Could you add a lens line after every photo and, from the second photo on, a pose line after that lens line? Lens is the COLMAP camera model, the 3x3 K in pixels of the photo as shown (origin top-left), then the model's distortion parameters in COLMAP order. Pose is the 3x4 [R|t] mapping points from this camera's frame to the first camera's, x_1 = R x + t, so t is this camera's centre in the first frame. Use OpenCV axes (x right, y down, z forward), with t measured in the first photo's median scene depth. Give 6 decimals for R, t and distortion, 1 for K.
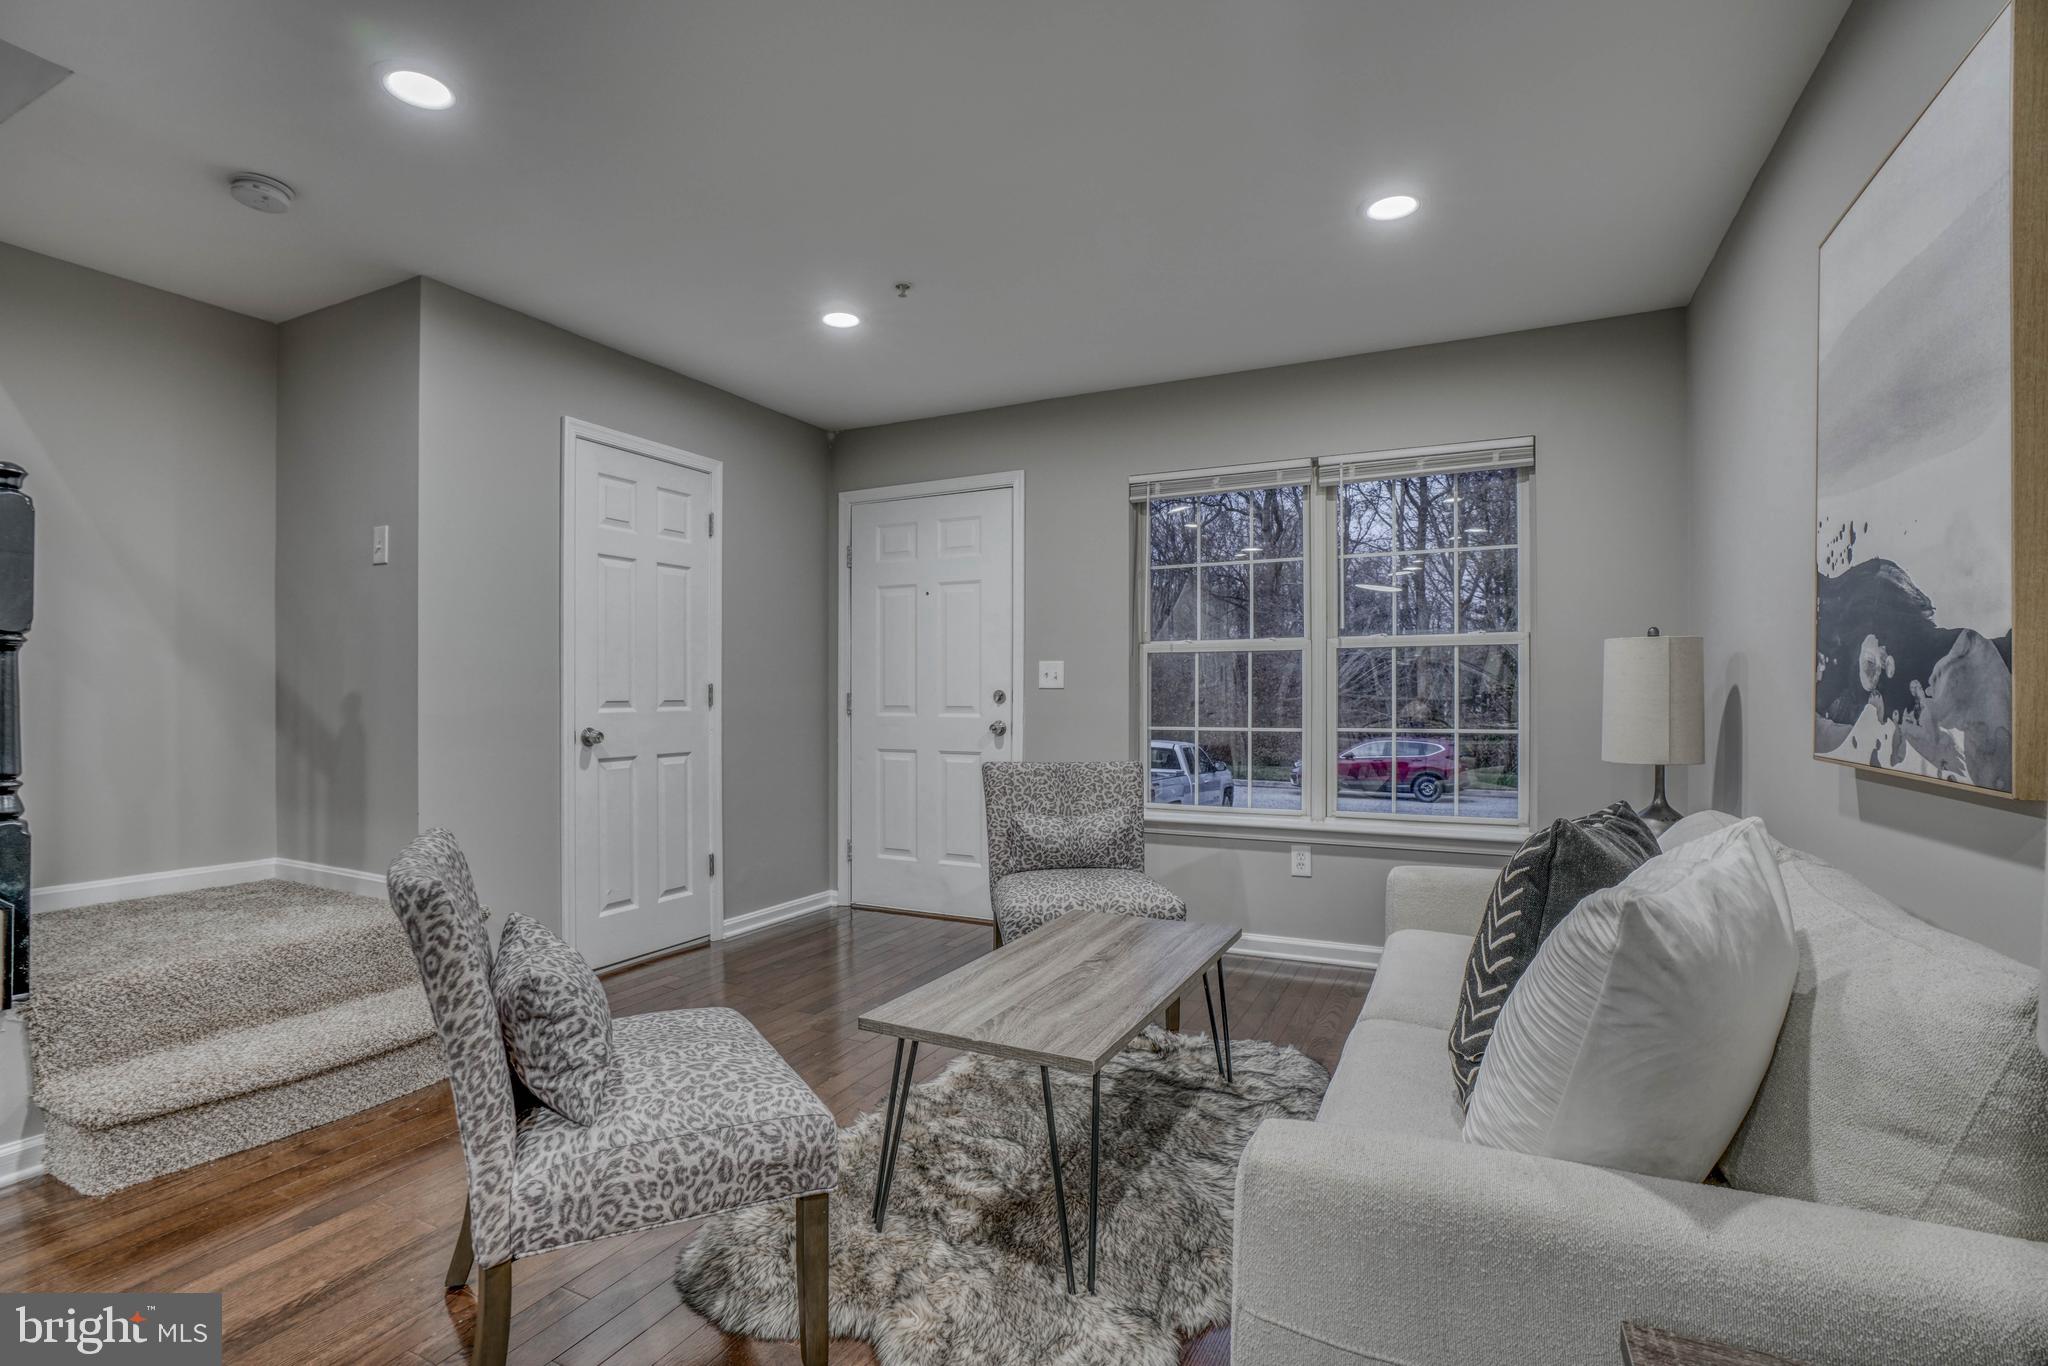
lens RADIAL K [[957.4, 0, 1019.3], [0, 957.4, 694.3], [0, 0, 1]] dist [-0.058730, 0.019165]
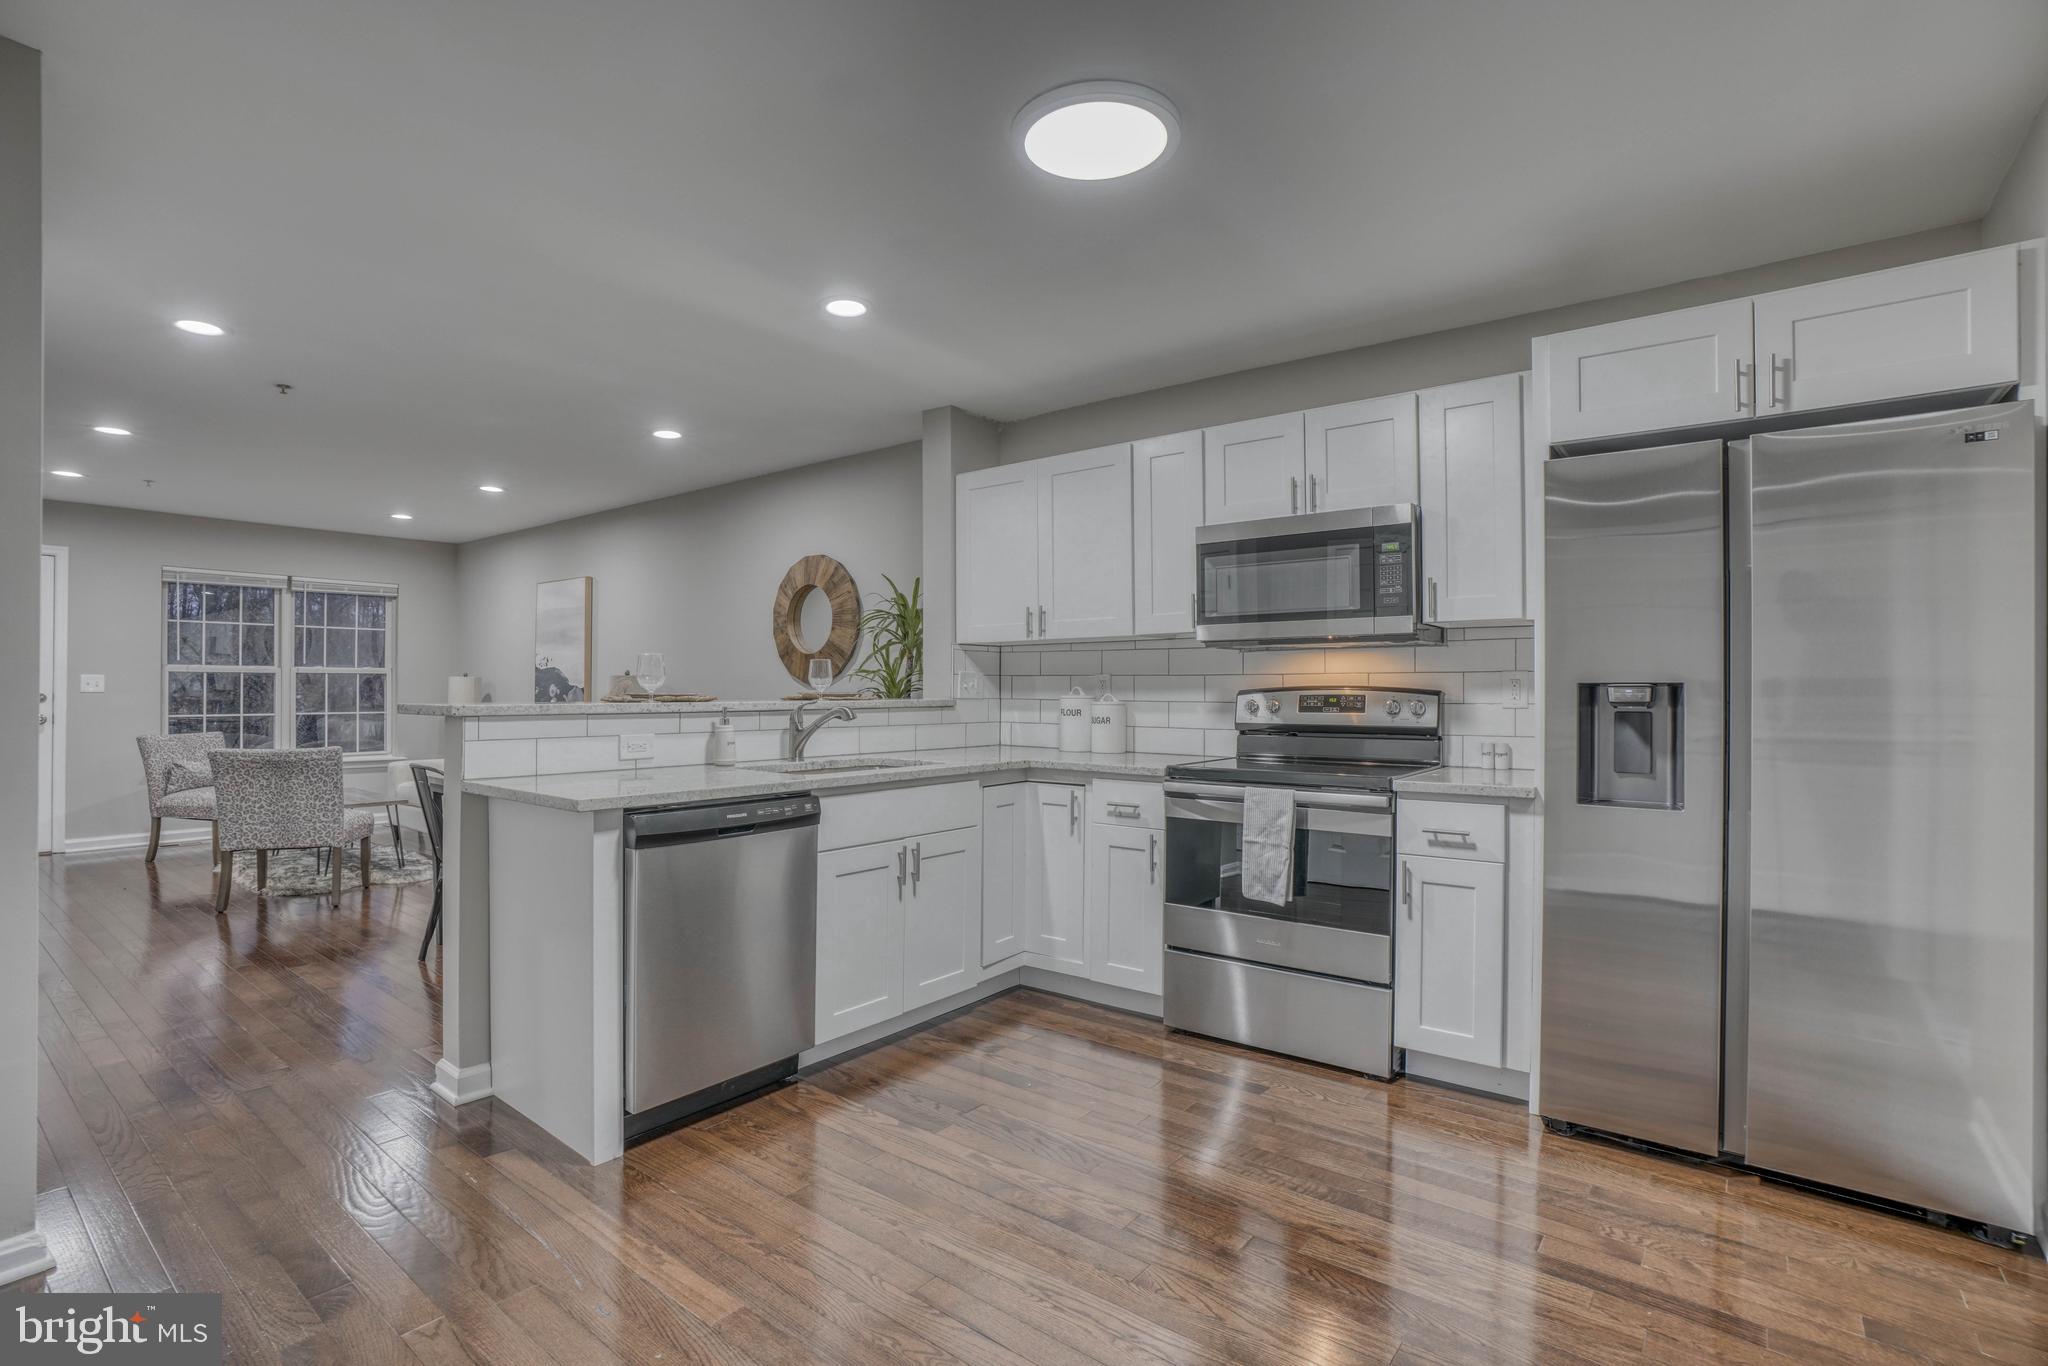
lens RADIAL K [[957.4, 0, 1006.4], [0, 957.4, 684.5], [0, 0, 1]] dist [-0.058730, 0.019165]
pose [[0.196577, 0.006268, 0.980468, -1.316857], [-0.003919, 0.999977, -0.005607, -0.018986], [-0.980481, -0.002740, 0.196597, -0.862027]]
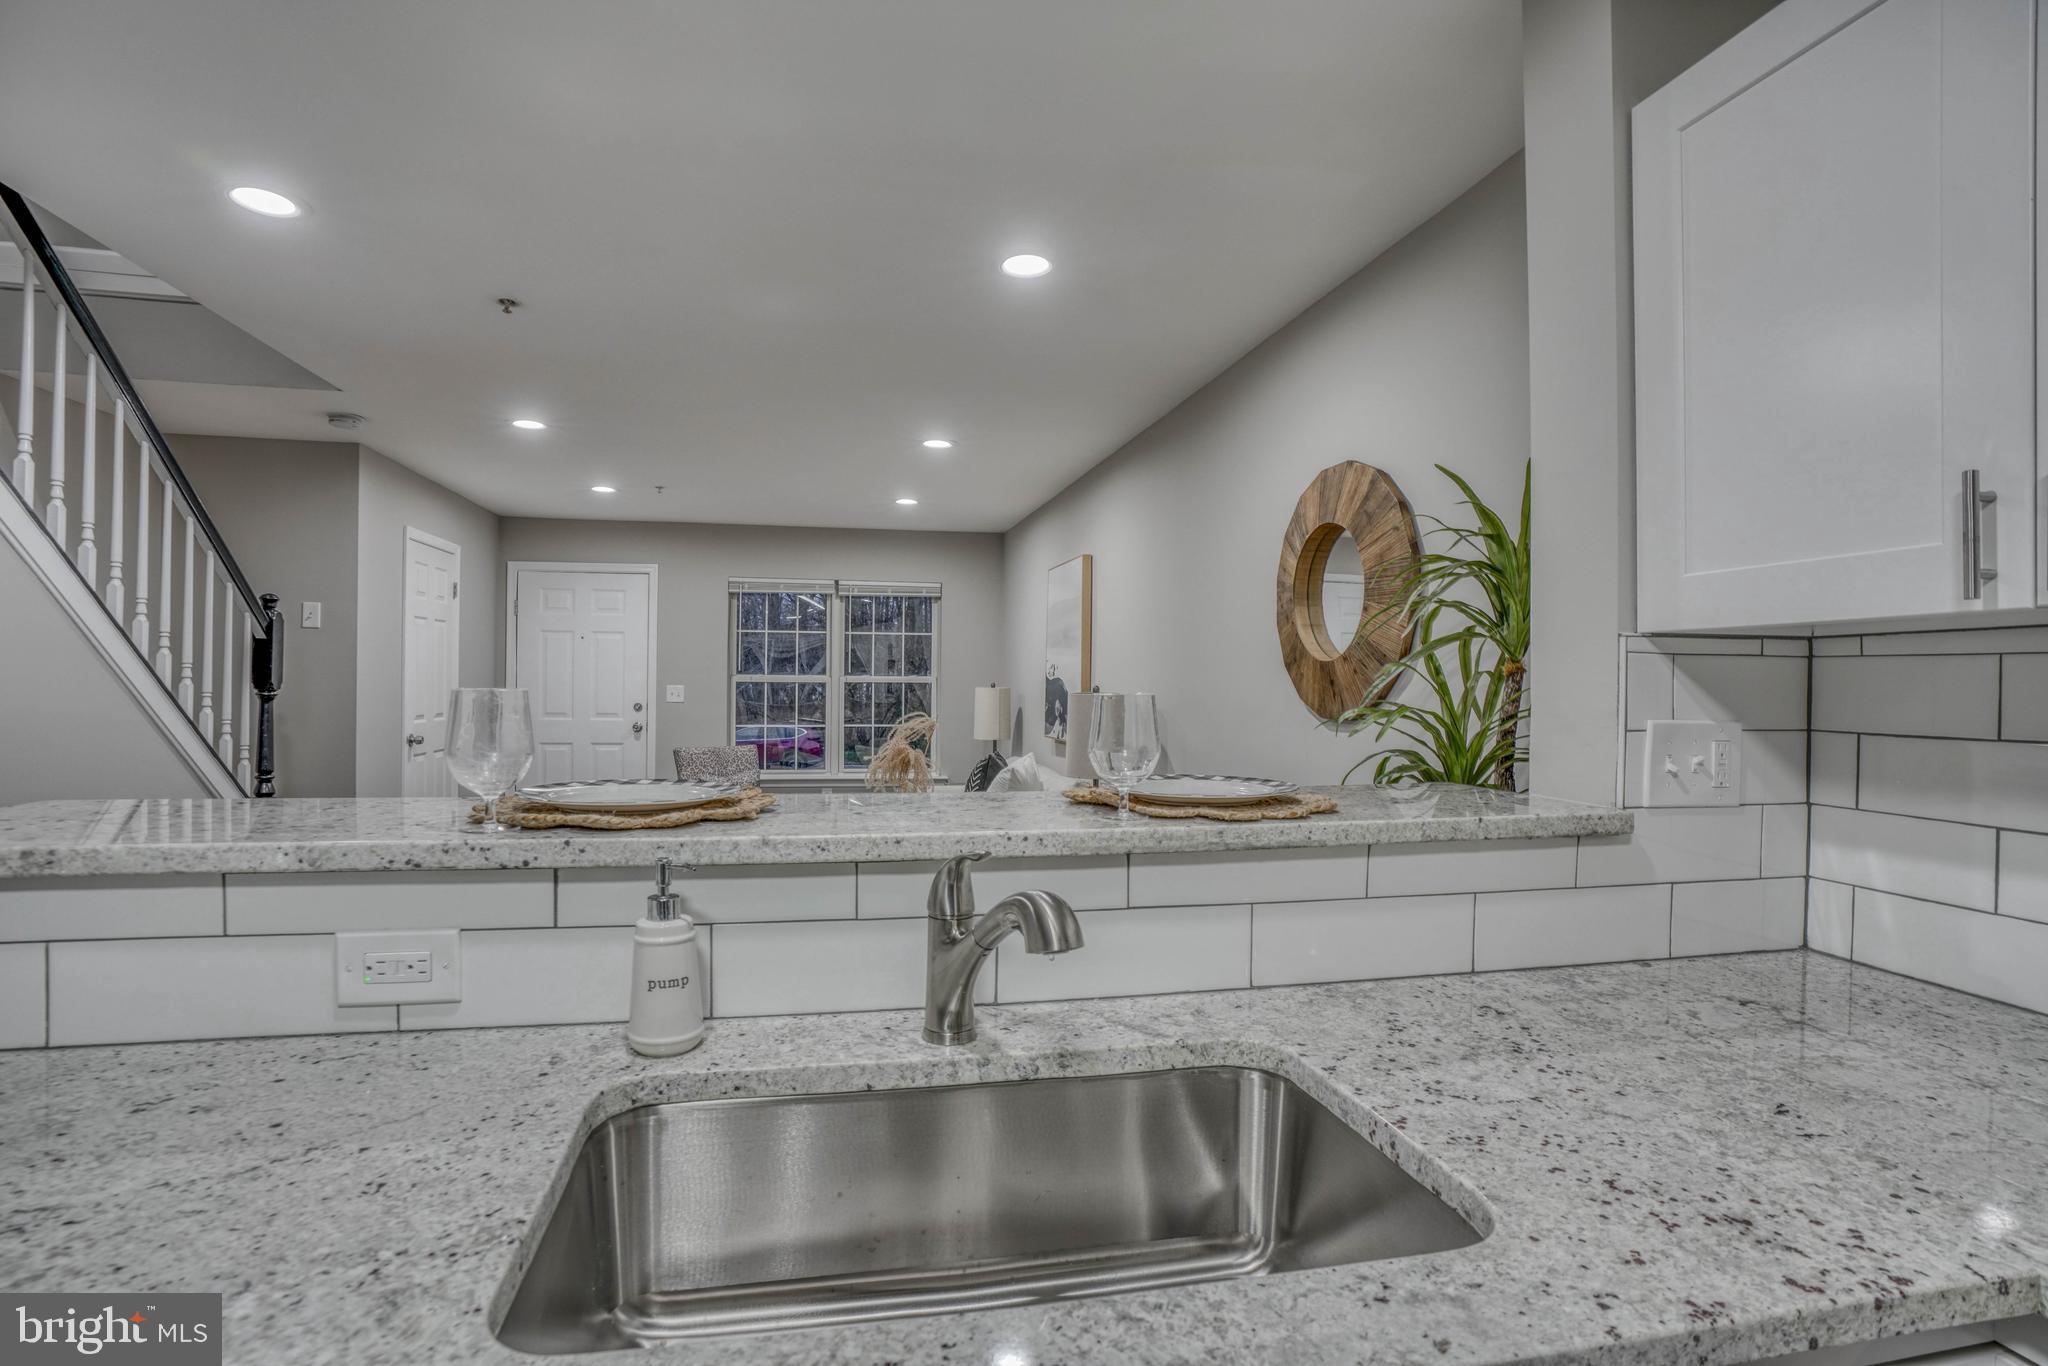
lens RADIAL K [[957.4, 0, 1004.7], [0, 957.4, 680.5], [0, 0, 1]] dist [-0.058730, 0.019165]
pose [[0.790961, 0.010582, 0.611776, -0.587948], [-0.011962, 0.999927, -0.001830, -0.053676], [-0.611750, -0.005871, 0.791029, -0.706266]]
